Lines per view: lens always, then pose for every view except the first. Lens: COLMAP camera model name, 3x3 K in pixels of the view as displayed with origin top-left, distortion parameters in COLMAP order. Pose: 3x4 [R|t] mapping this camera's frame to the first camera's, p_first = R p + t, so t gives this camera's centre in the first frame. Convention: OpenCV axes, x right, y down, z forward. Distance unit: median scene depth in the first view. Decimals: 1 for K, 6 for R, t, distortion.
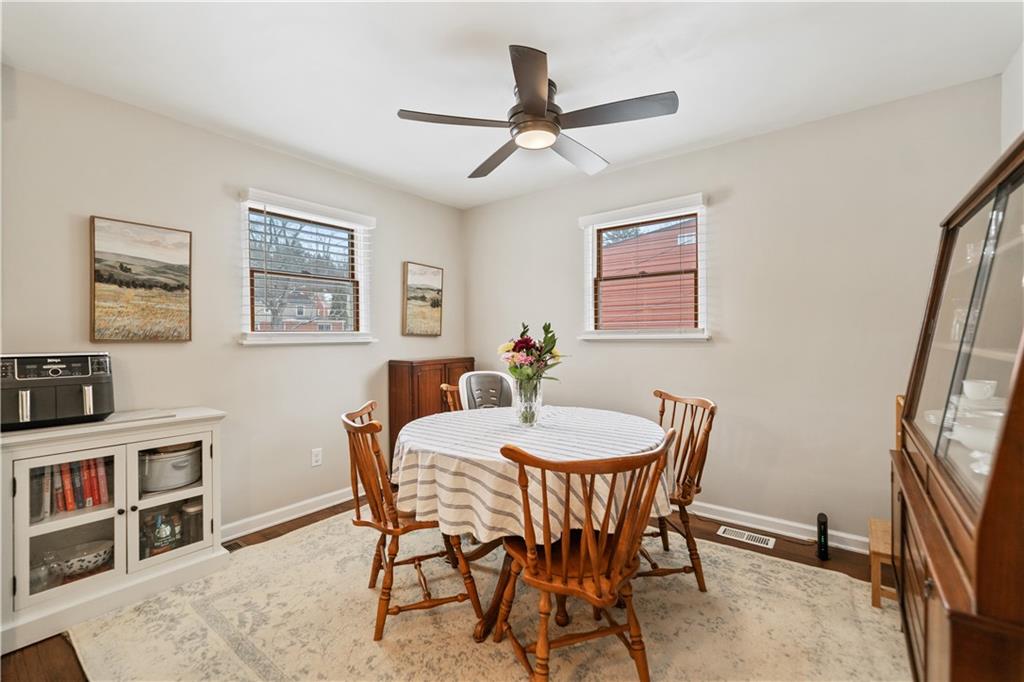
lens RADIAL K [[439.1, 0, 504.7], [0, 439.1, 339.0], [0, 0, 1]] dist [0.003336, -0.000615]
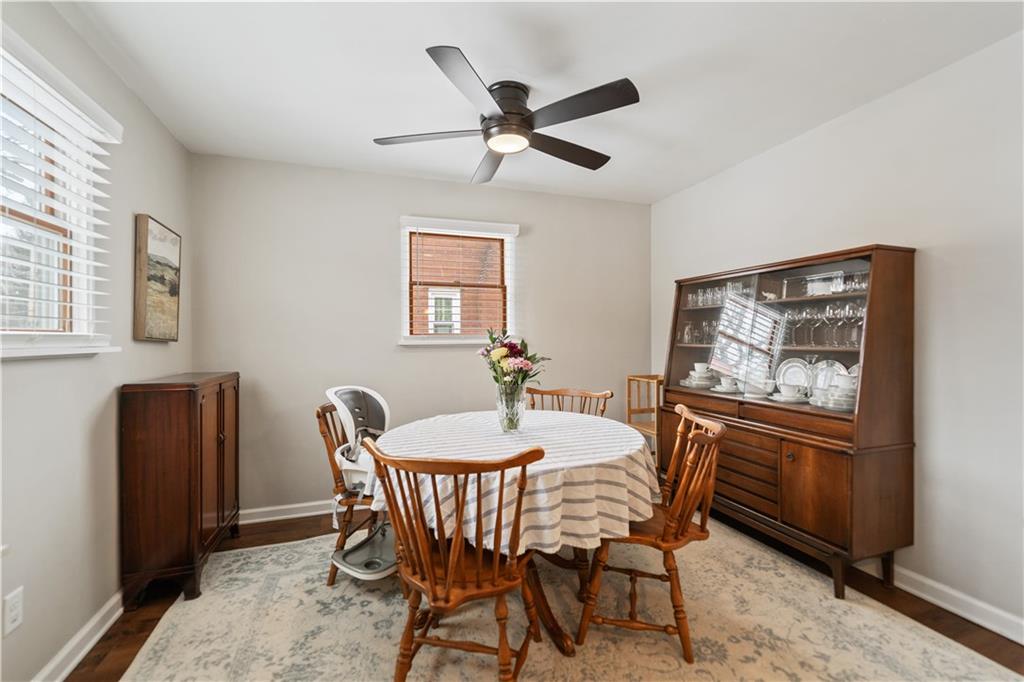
lens RADIAL K [[439.1, 0, 509.1], [0, 439.1, 338.2], [0, 0, 1]] dist [0.003336, -0.000615]
pose [[0.539172, 0.006205, 0.842173, -0.530566], [0.008258, 0.999886, -0.012655, -0.000160], [-0.842155, 0.013778, 0.539060, 0.324013]]
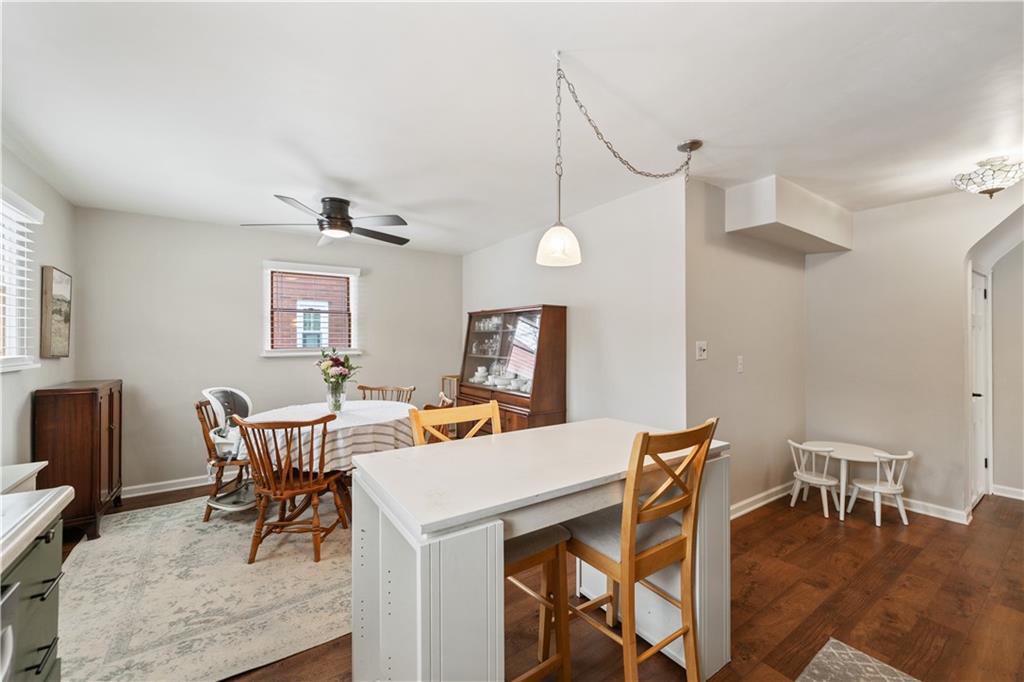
lens RADIAL K [[420.3, 0, 514.7], [0, 420.3, 339.7], [0, 0, 1]] dist [-0.000459, 0.000584]
pose [[0.288618, 0.008912, 0.957403, -0.831665], [0.008629, 0.999892, -0.011909, -0.029455], [-0.957405, 0.011699, 0.288510, -0.039048]]
